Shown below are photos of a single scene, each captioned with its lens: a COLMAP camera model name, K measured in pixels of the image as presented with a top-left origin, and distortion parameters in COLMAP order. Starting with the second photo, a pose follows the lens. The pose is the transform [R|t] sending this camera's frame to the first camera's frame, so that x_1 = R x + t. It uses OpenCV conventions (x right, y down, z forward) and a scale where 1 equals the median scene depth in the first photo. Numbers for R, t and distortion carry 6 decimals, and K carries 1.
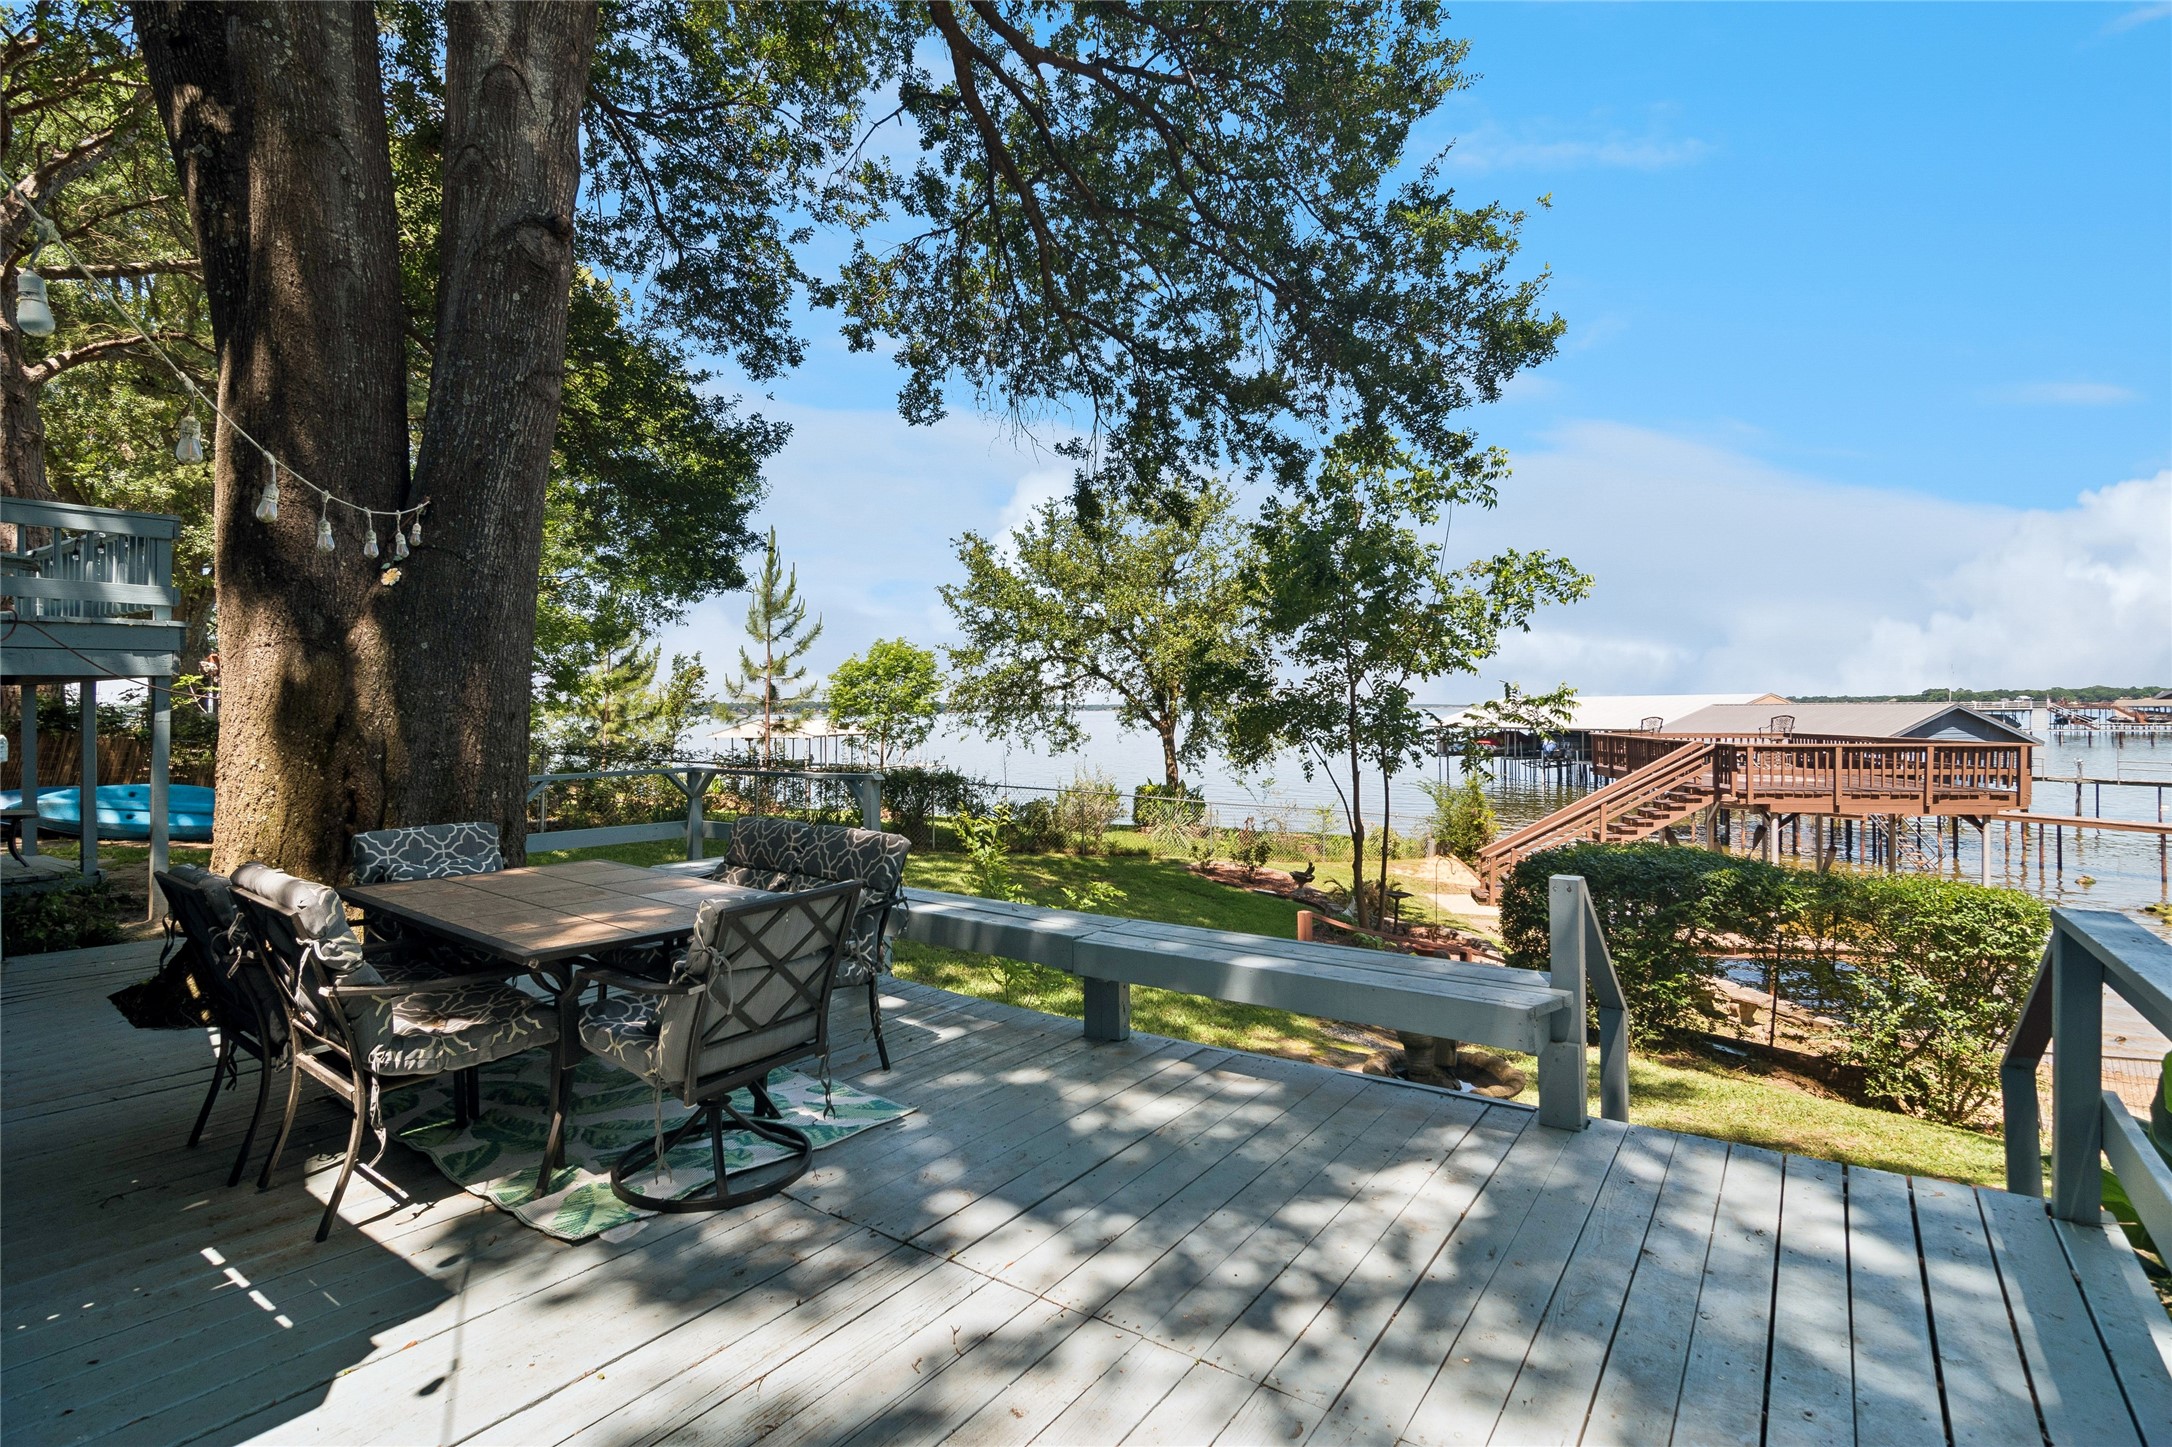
lens RADIAL K [[1055.7, 0, 1086.1], [0, 1055.7, 704.7], [0, 0, 1]] dist [-0.002001, 0.001335]
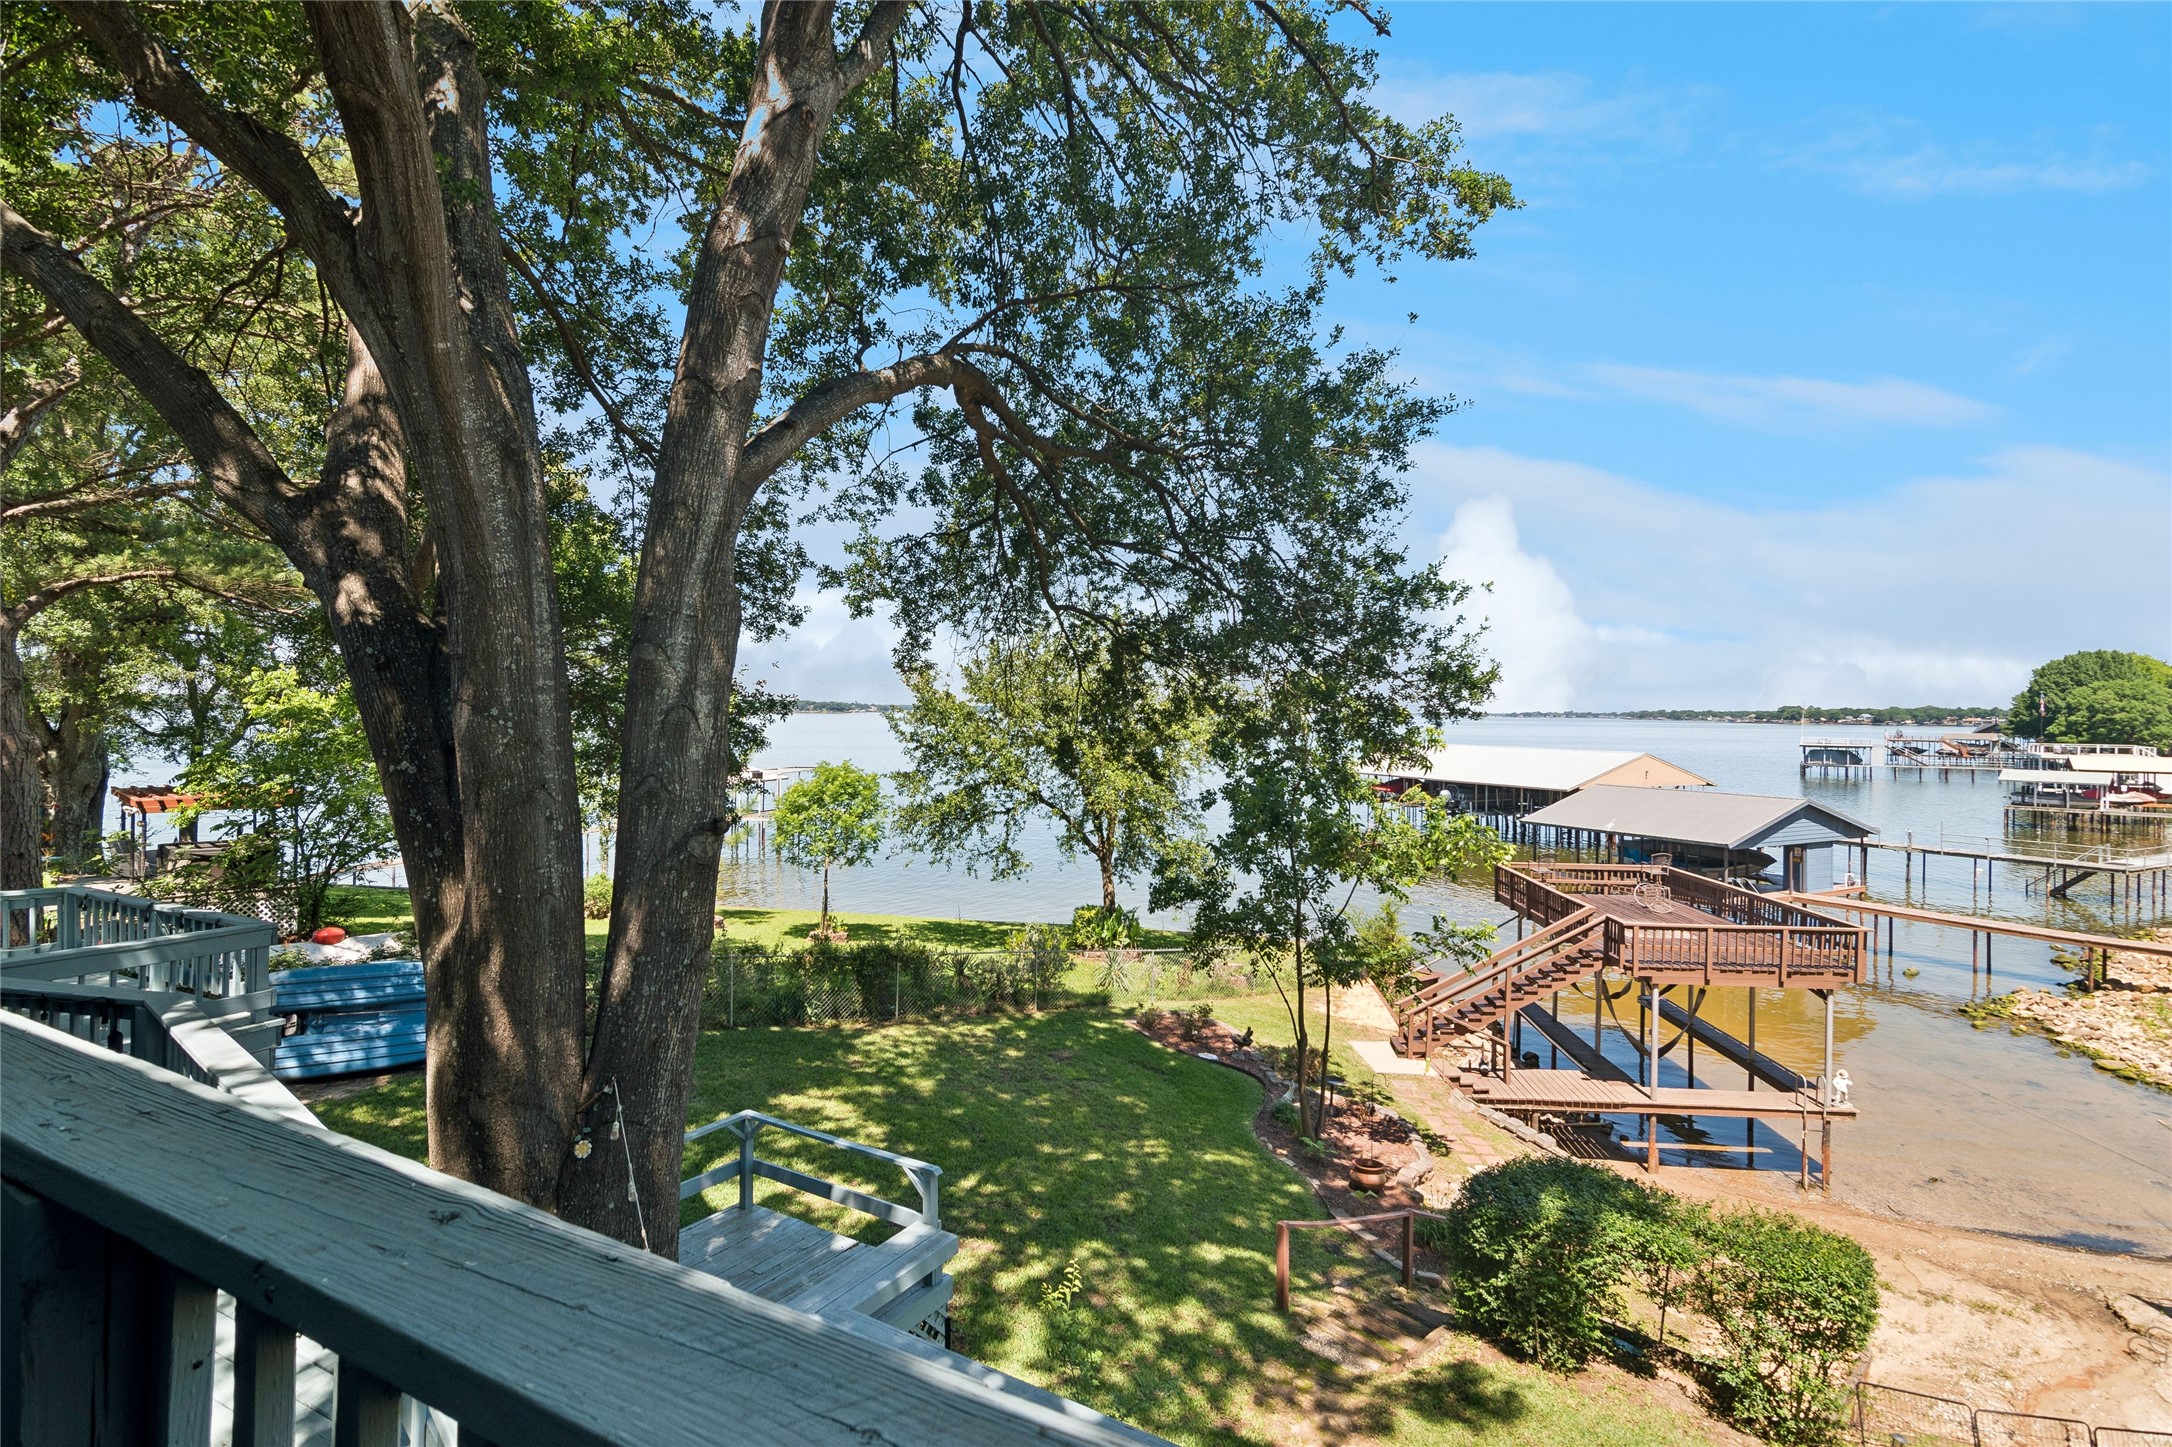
lens RADIAL K [[1055.7, 0, 1097.6], [0, 1055.7, 725.3], [0, 0, 1]] dist [-0.002001, 0.001335]
pose [[0.995117, 0.014204, 0.097678, -0.052887], [-0.014012, 0.999898, -0.002657, -0.155565], [-0.097706, 0.001276, 0.995214, -0.061674]]
